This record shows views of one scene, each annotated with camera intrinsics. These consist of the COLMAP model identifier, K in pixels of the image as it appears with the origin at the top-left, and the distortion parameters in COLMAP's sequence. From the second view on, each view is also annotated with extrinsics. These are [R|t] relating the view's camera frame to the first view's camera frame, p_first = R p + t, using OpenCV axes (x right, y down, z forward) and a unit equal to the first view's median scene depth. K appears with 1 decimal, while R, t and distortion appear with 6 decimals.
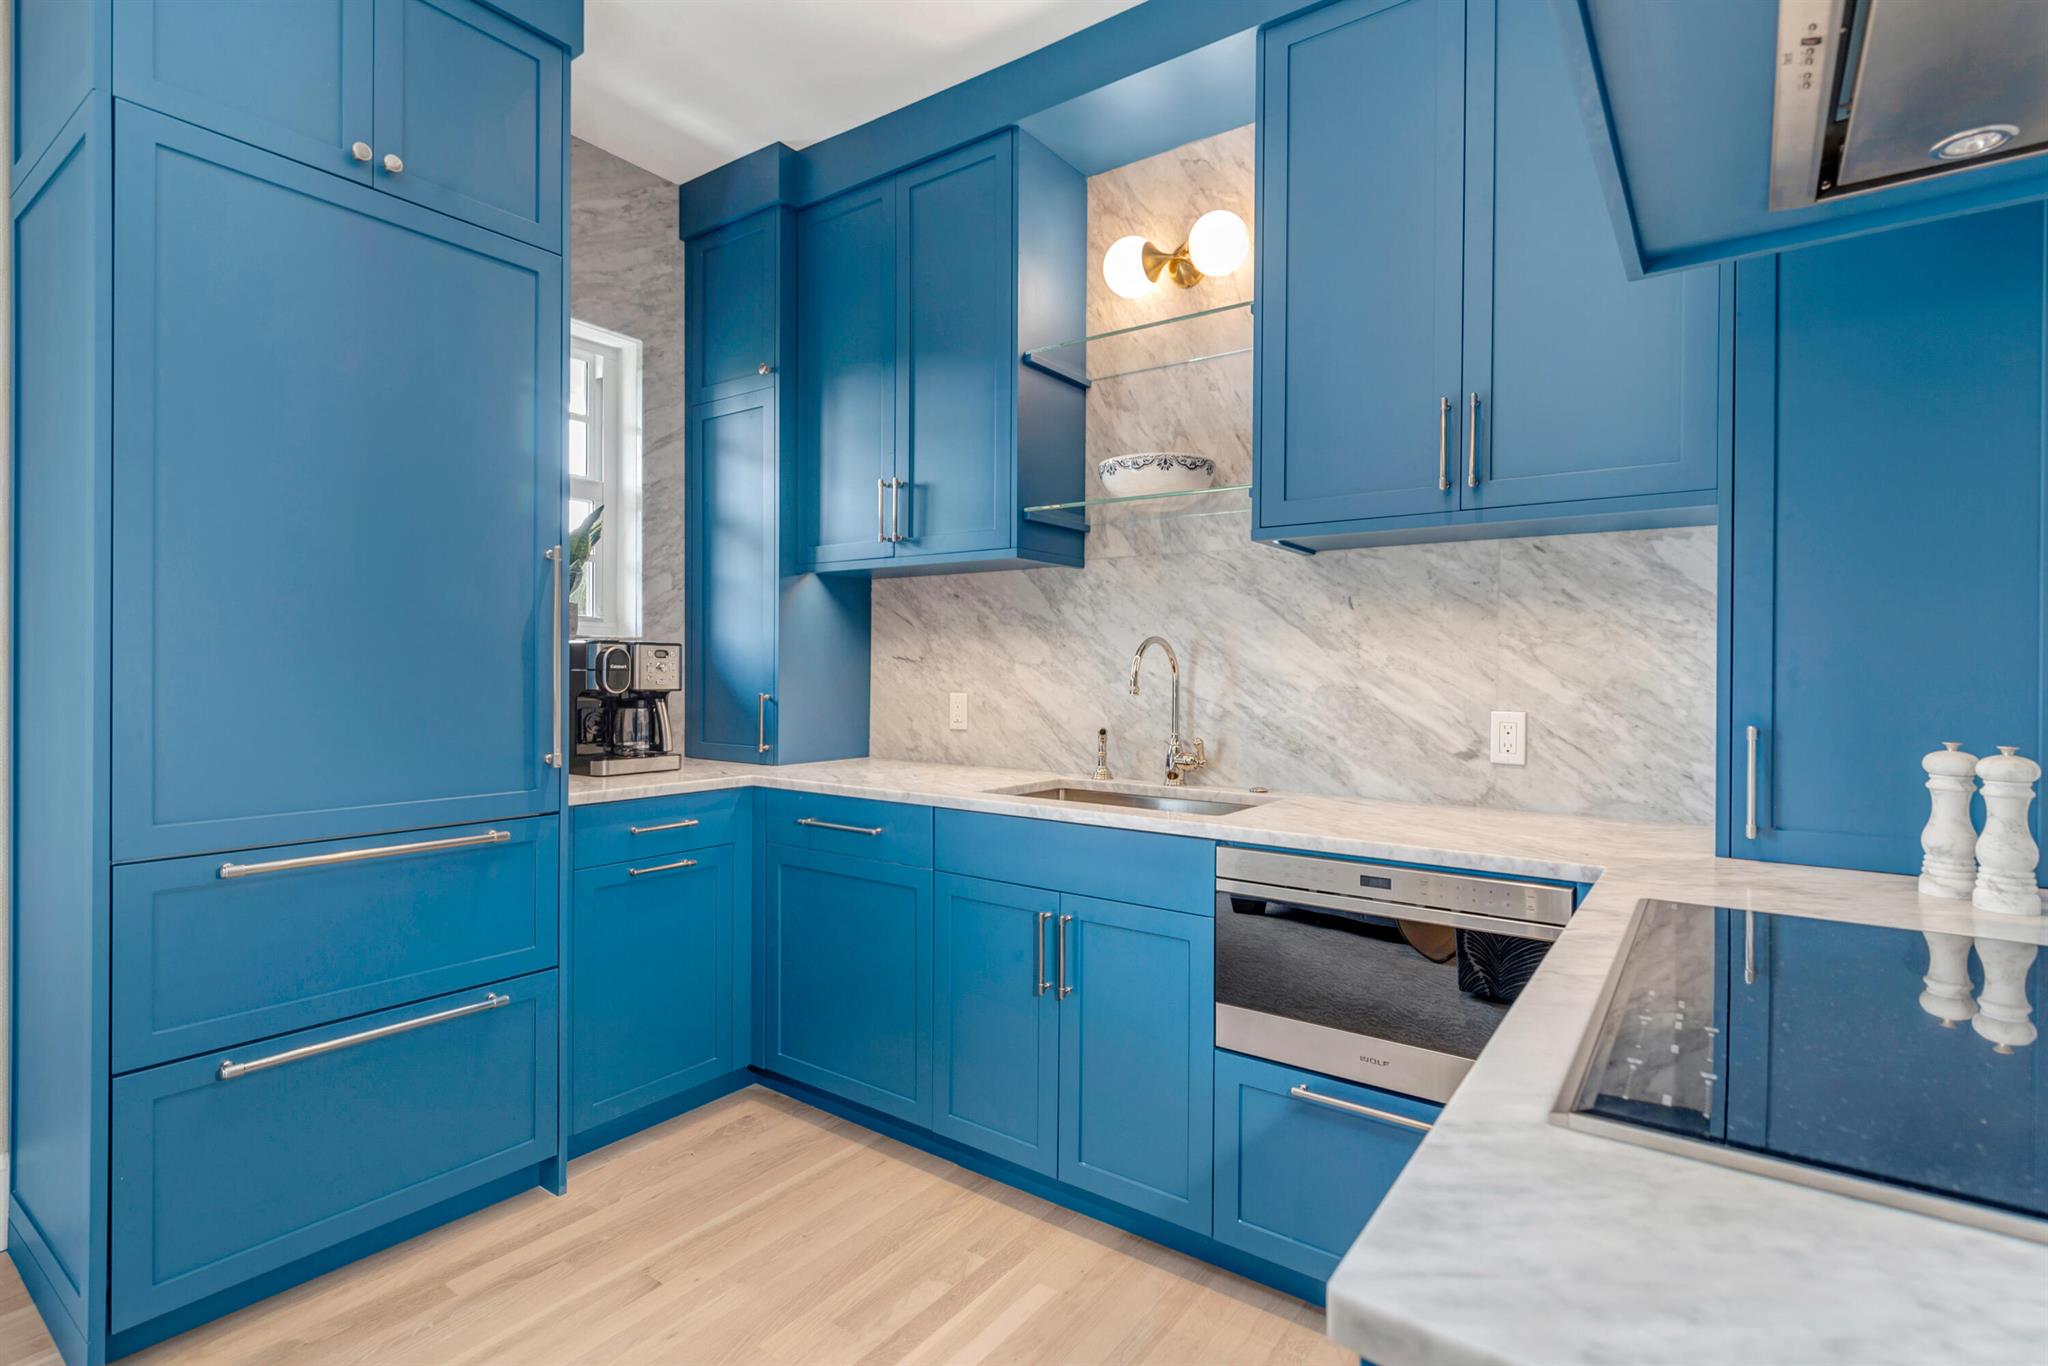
lens RADIAL K [[969.0, 0, 1024.8], [0, 969.0, 677.7], [0, 0, 1]] dist [0.004416, -0.000072]
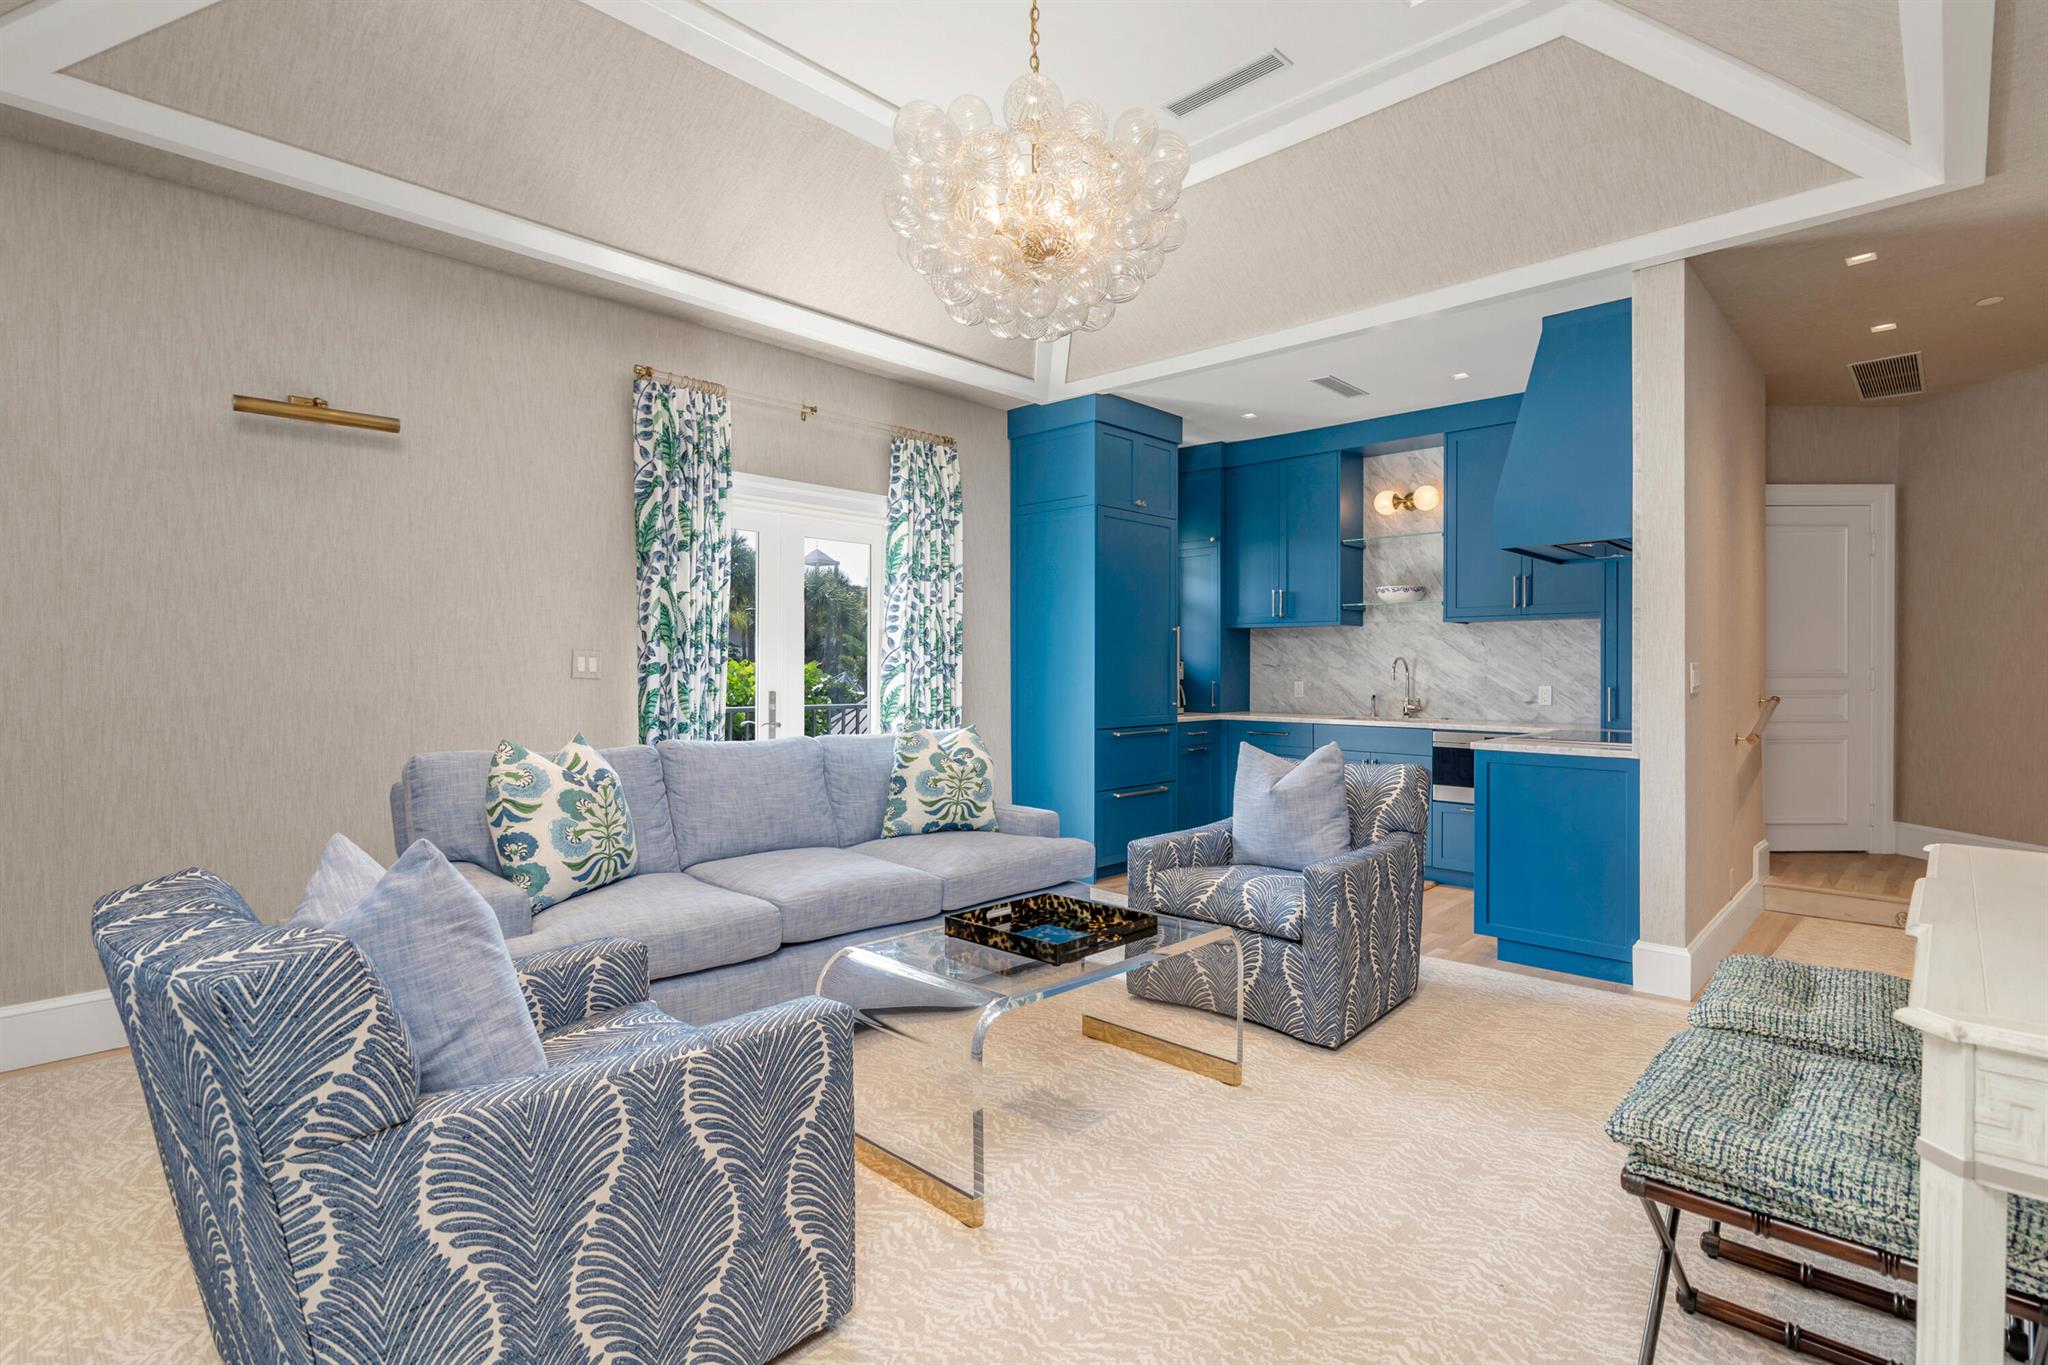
lens RADIAL K [[969.0, 0, 1026.0], [0, 969.0, 676.3], [0, 0, 1]] dist [0.004416, -0.000072]
pose [[0.990714, -0.006477, -0.135809, -0.459816], [0.006943, 0.999972, 0.002957, -0.007017], [0.135786, -0.003872, 0.990731, -1.528674]]
